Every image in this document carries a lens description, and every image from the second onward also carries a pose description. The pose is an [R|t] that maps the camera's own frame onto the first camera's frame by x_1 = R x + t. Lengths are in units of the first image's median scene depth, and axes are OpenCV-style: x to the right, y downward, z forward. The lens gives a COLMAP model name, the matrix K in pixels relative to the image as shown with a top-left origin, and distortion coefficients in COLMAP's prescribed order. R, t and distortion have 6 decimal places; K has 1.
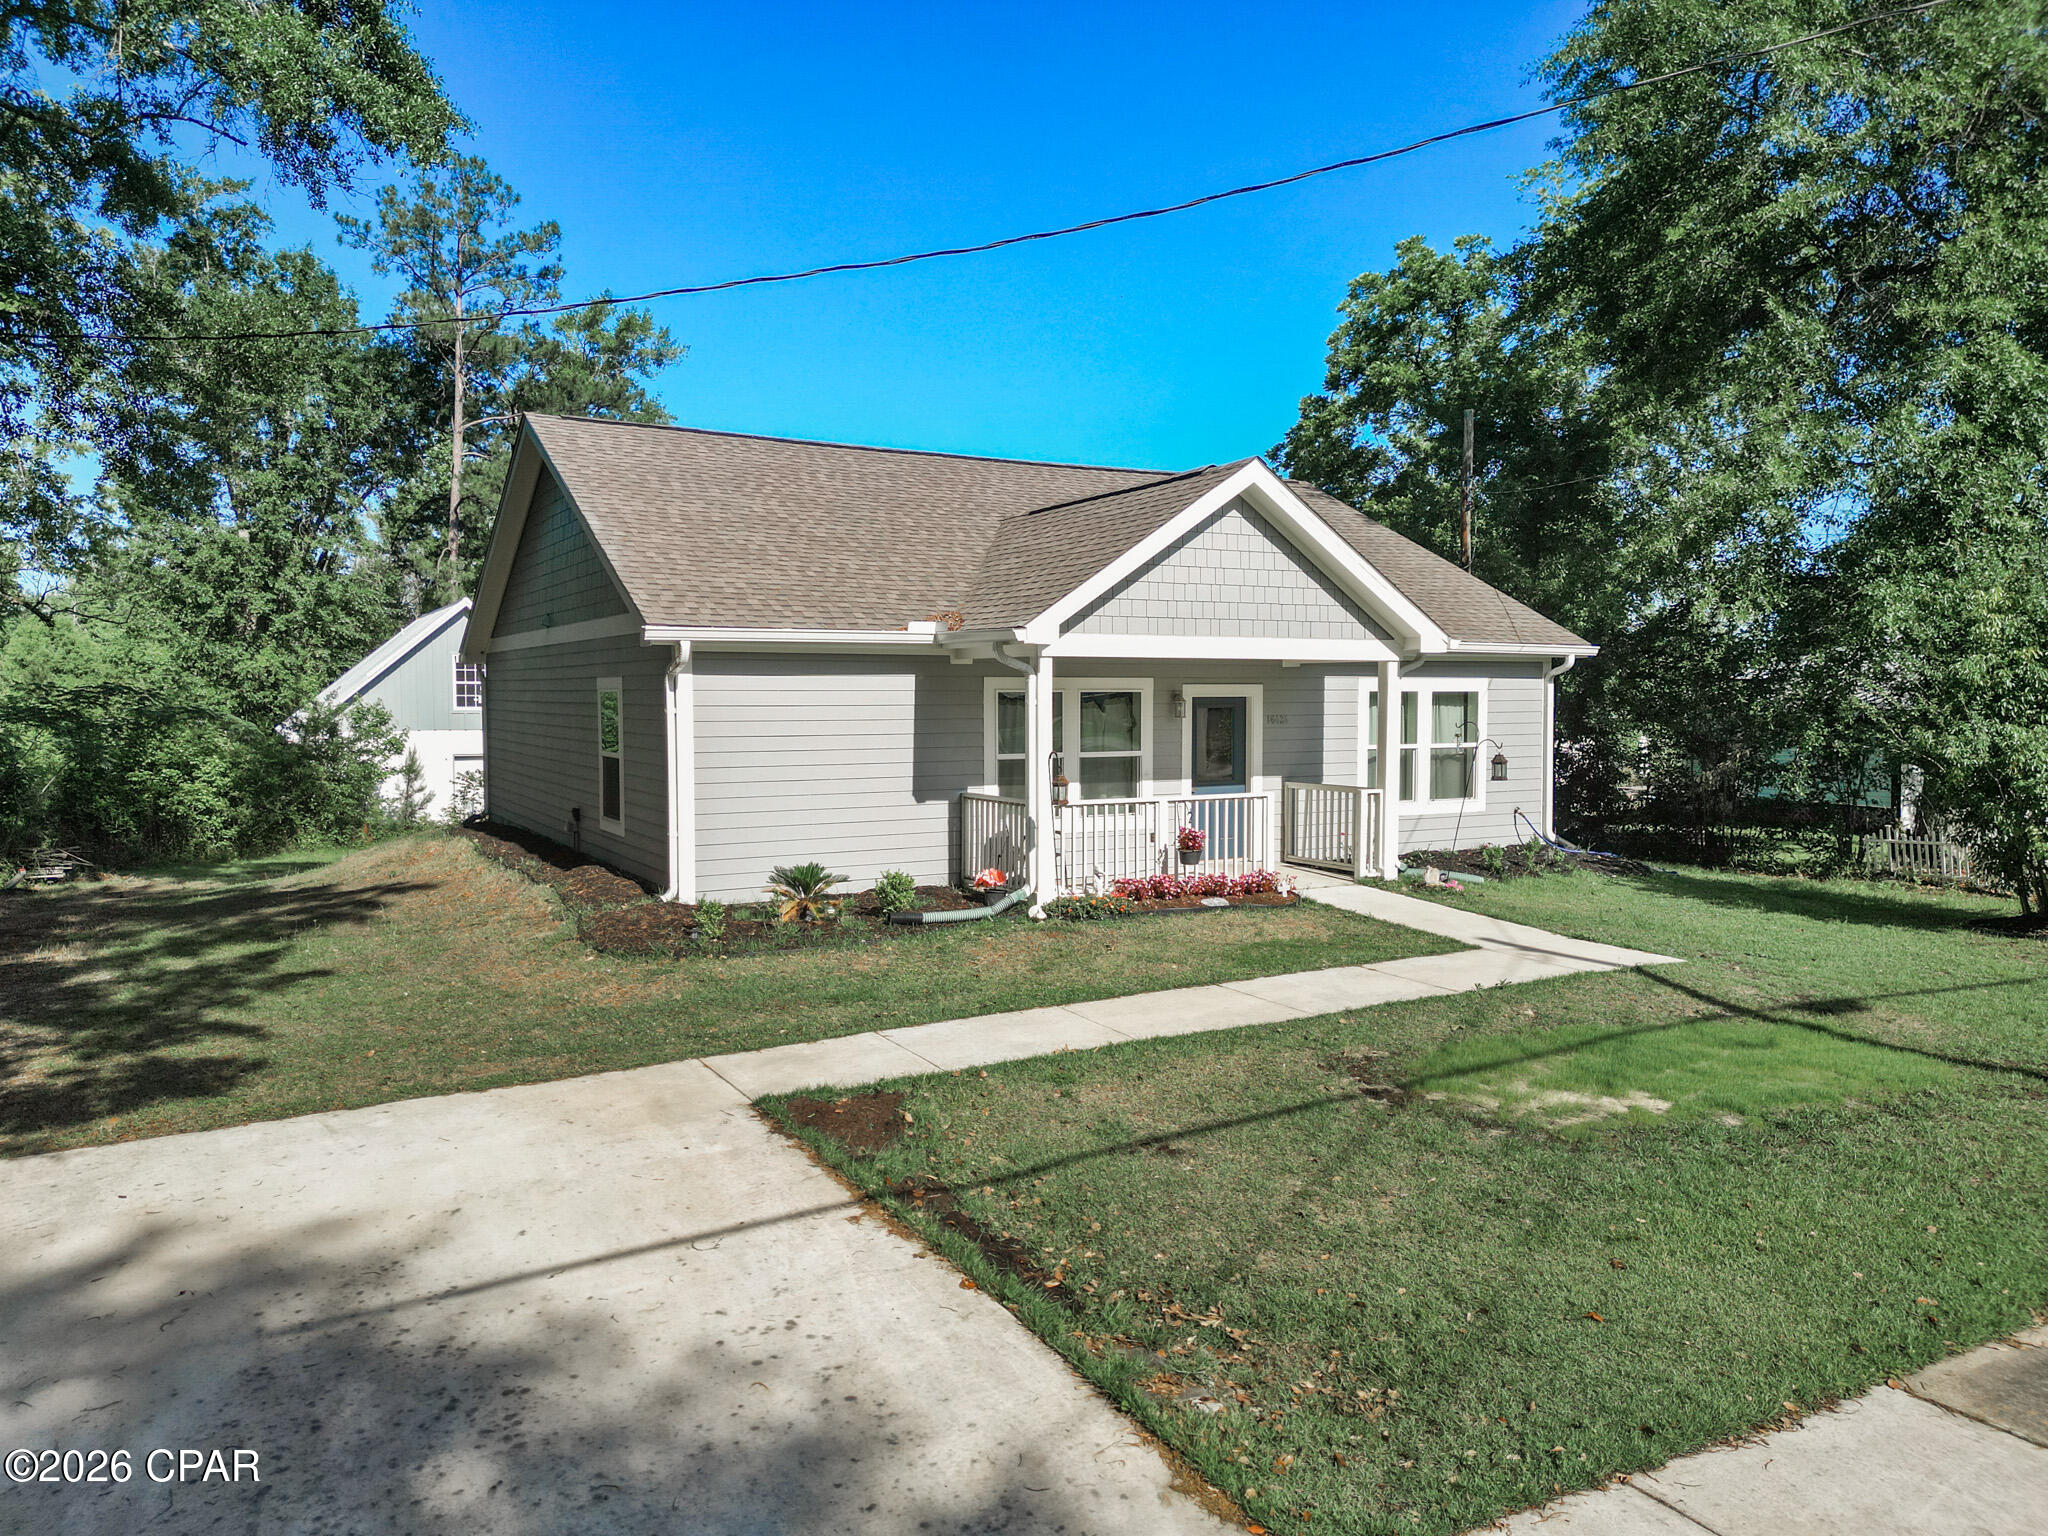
lens RADIAL K [[1432.9, 0, 1021.4], [0, 1432.9, 778.7], [0, 0, 1]] dist [0.052896, -0.039450]
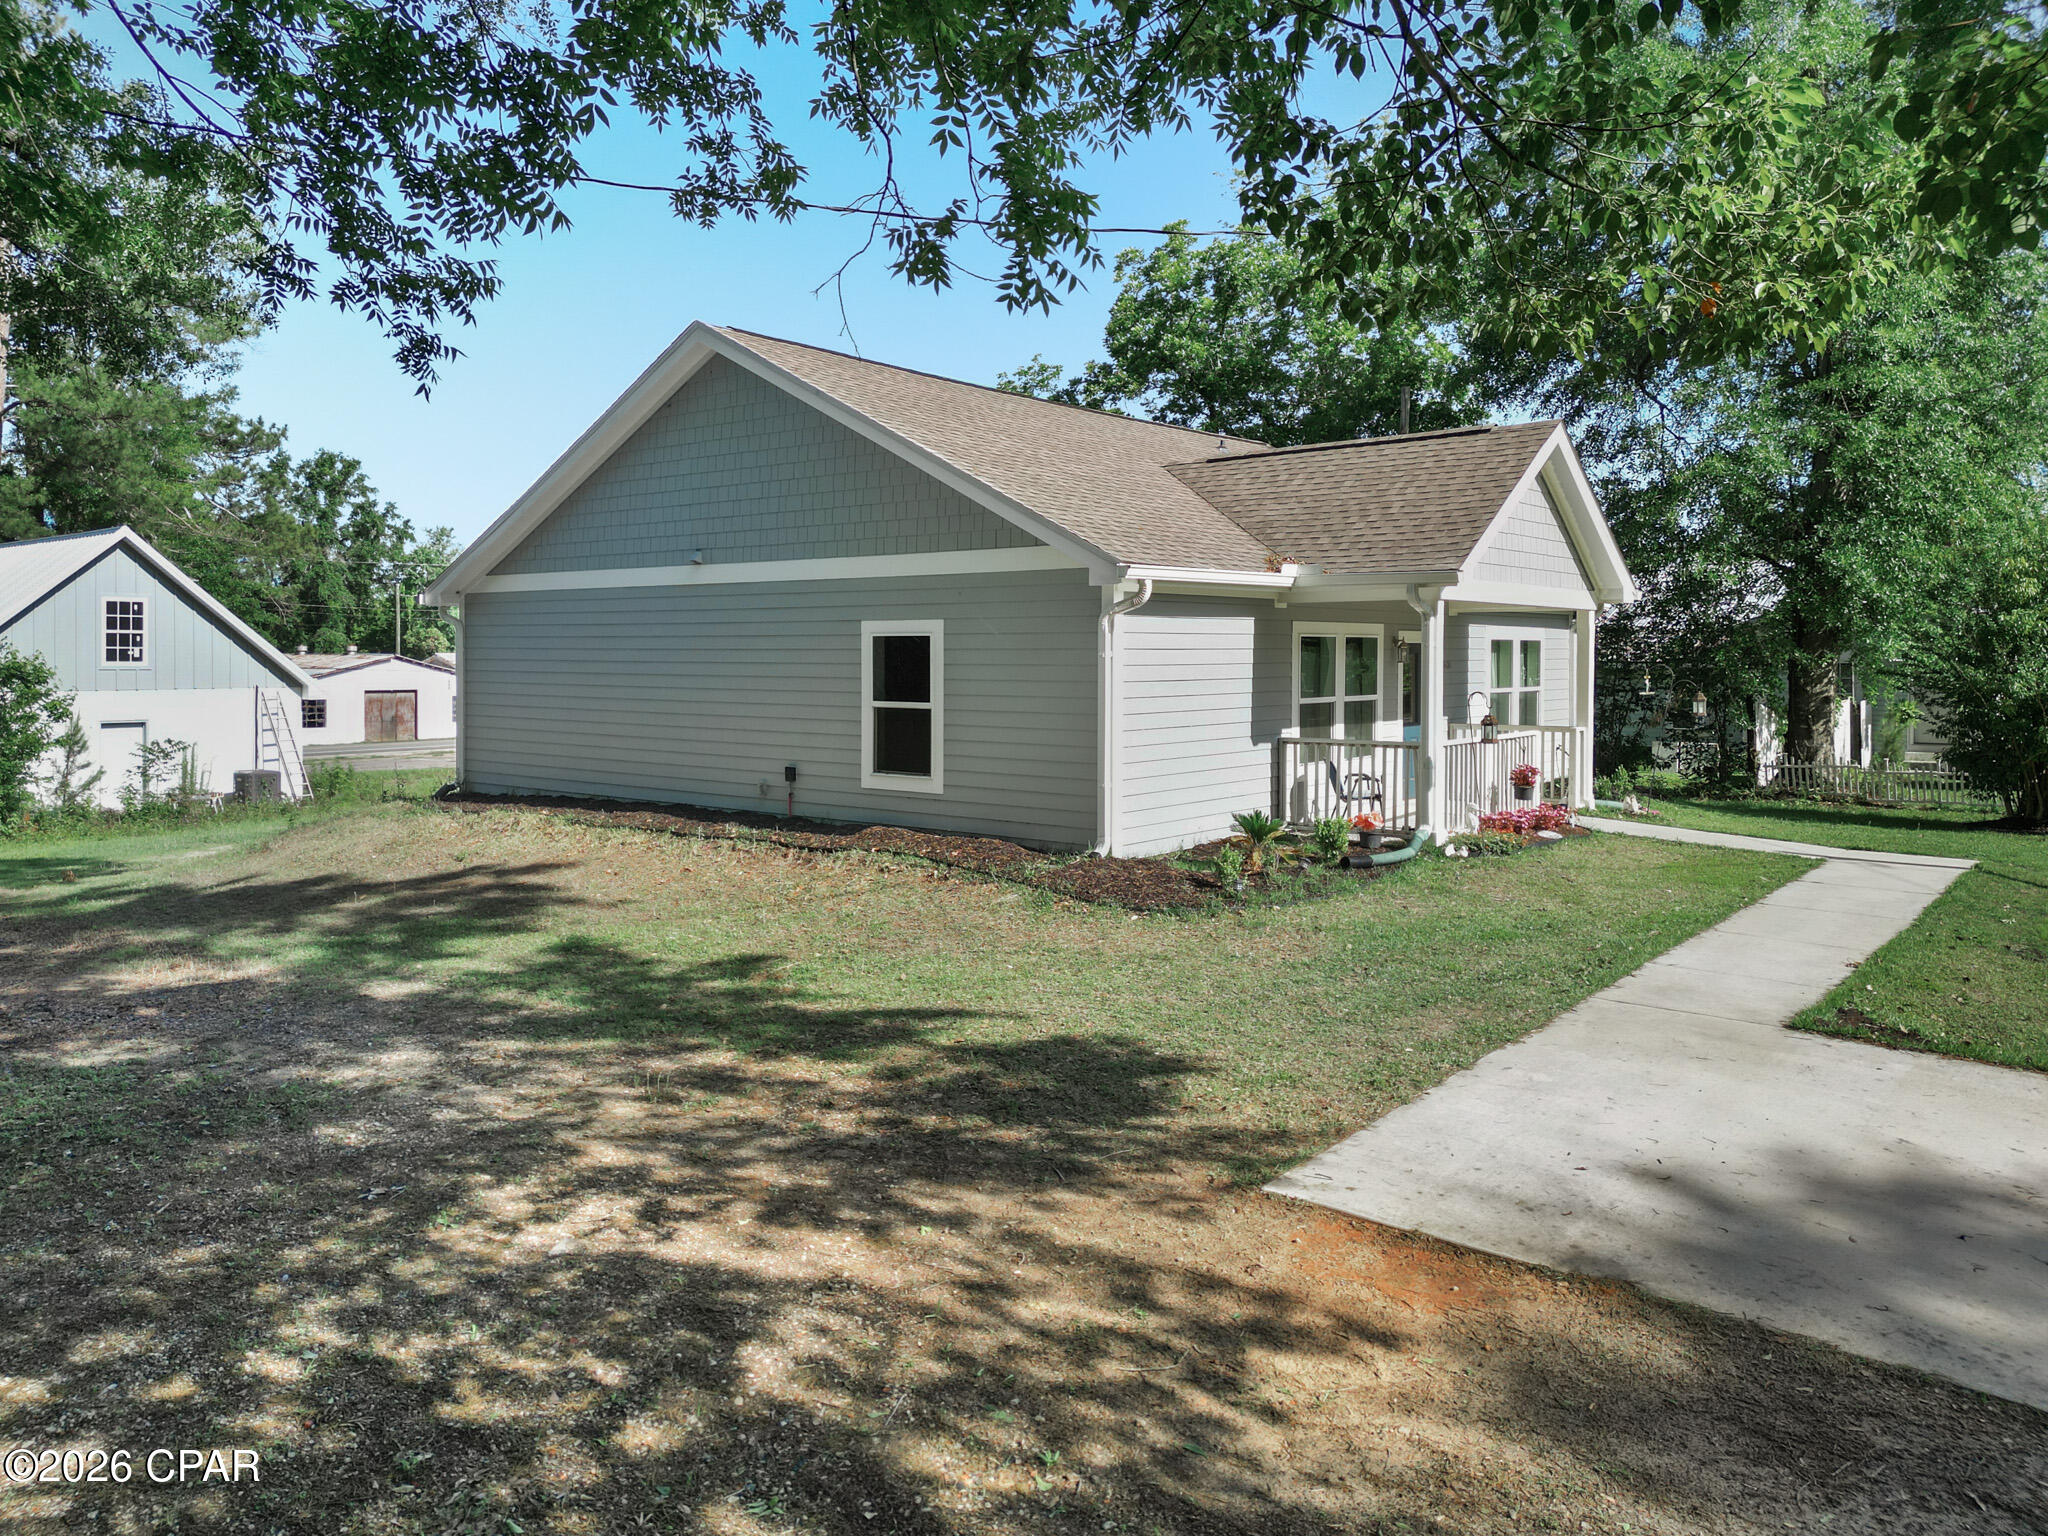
lens RADIAL K [[1442.6, 0, 1036.1], [0, 1442.6, 759.5], [0, 0, 1]] dist [0.064653, -0.085204]
pose [[0.924814, -0.026267, 0.379513, -0.509689], [0.021382, 0.999625, 0.017083, 0.003739], [-0.379819, -0.007684, 0.925029, 0.118785]]
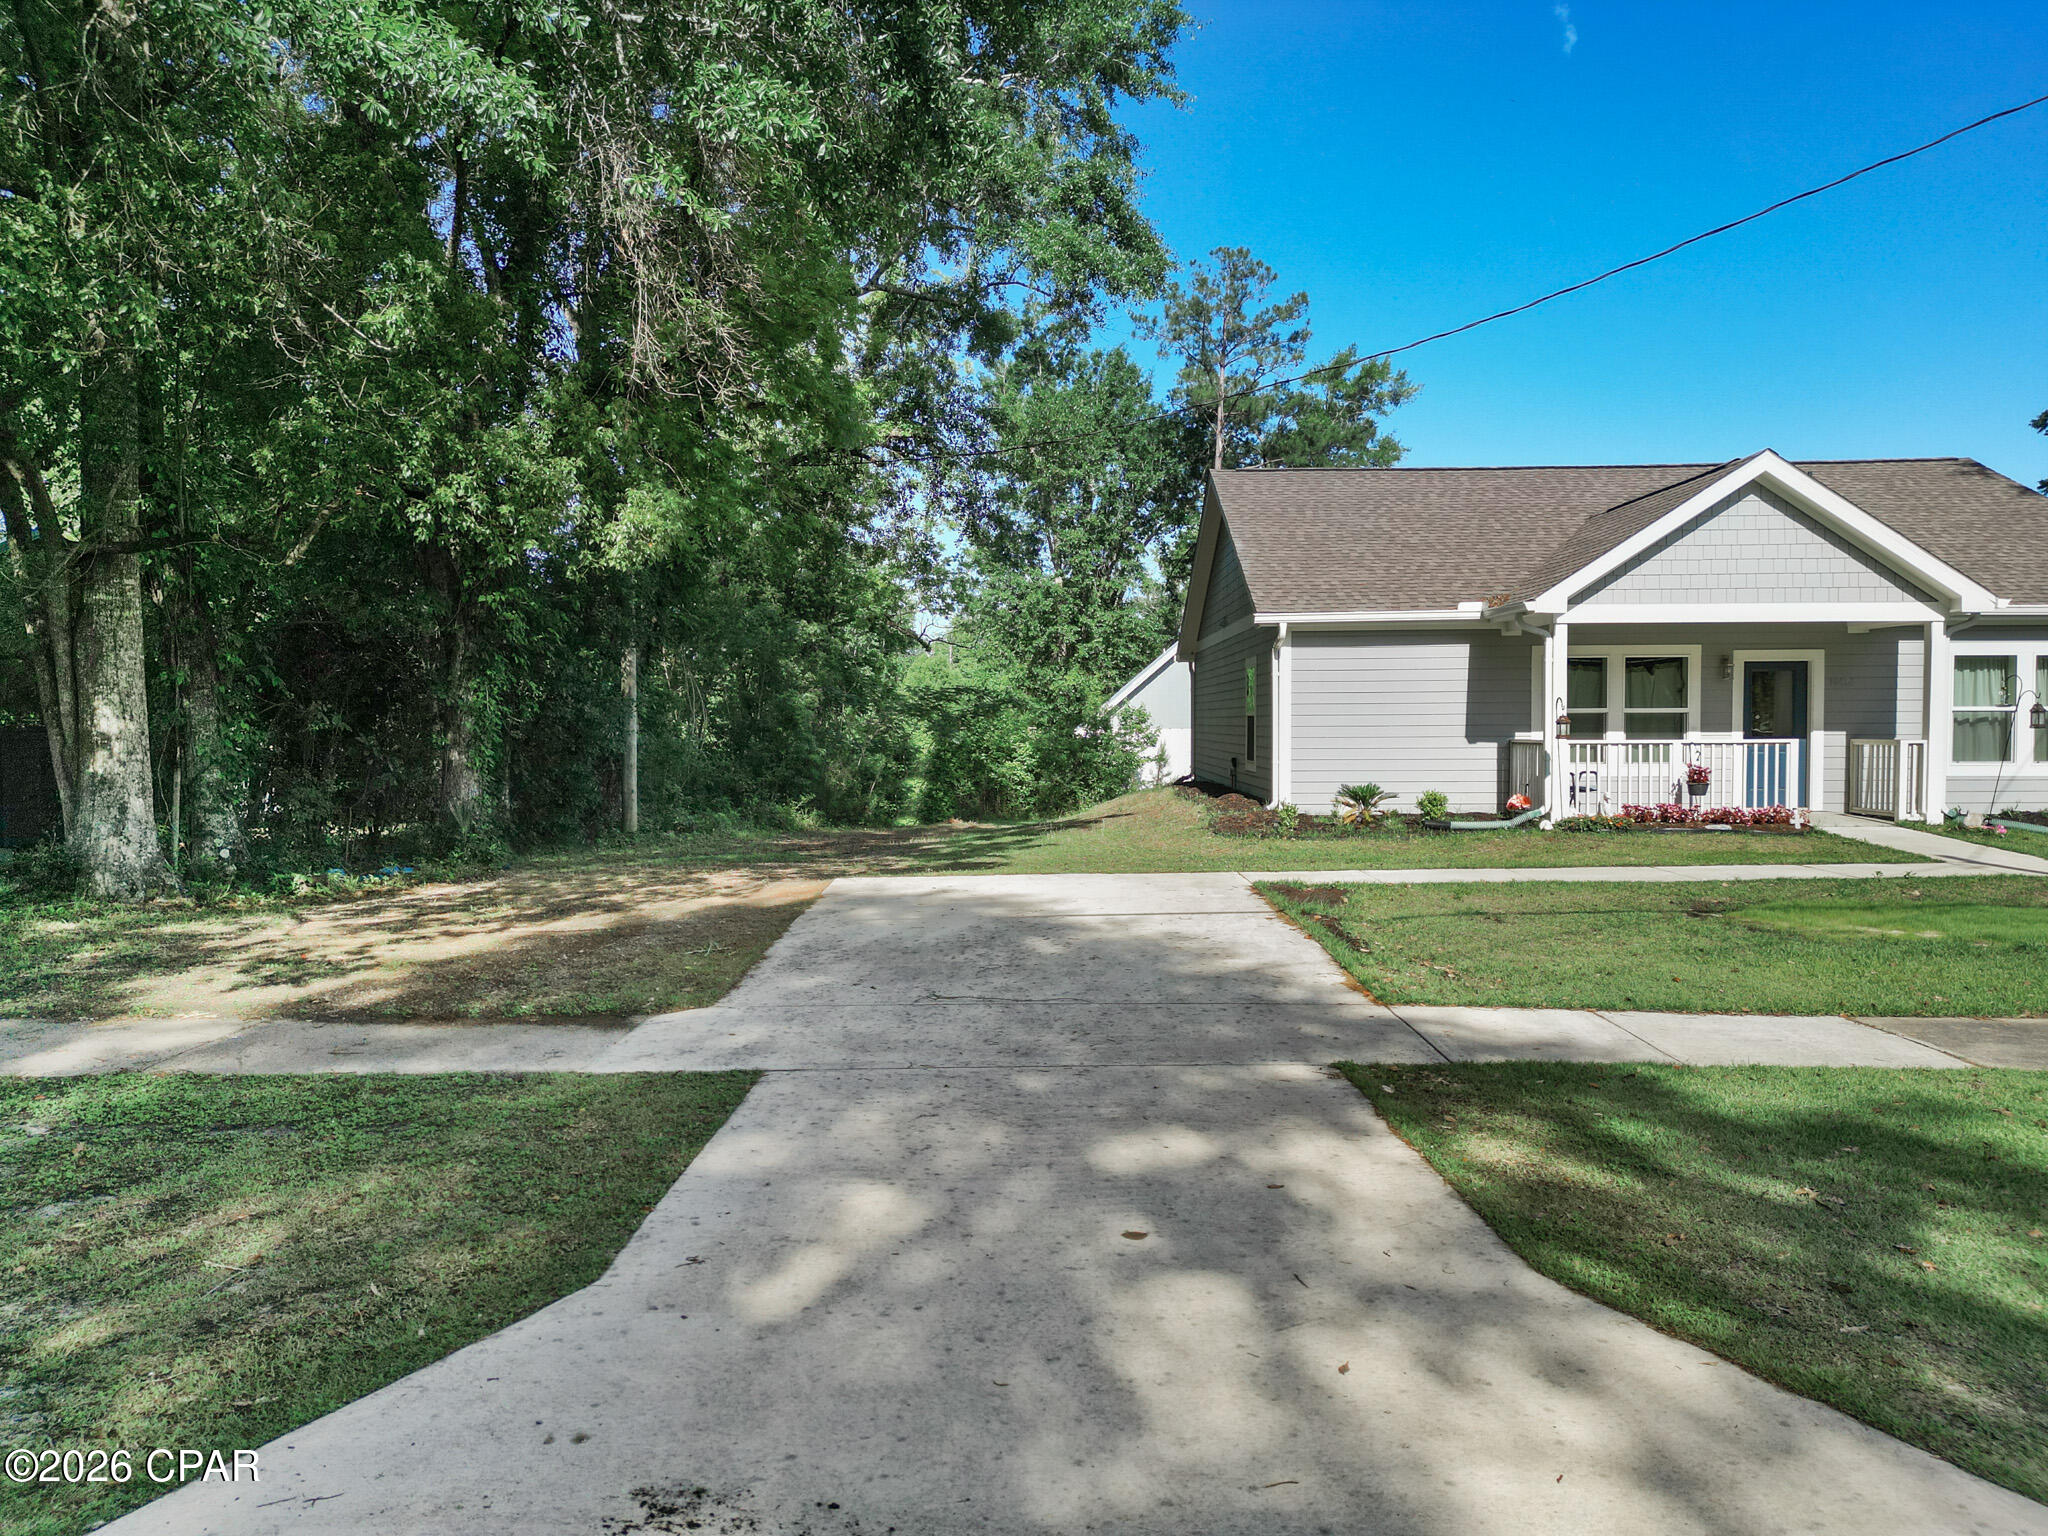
lens RADIAL K [[1432.9, 0, 1021.4], [0, 1432.9, 778.7], [0, 0, 1]] dist [0.052896, -0.039450]
pose [[0.863922, 0.015646, -0.503383, 0.195519], [-0.025763, 0.999582, -0.013147, 0.062930], [0.502967, 0.024327, 0.863963, -0.262475]]
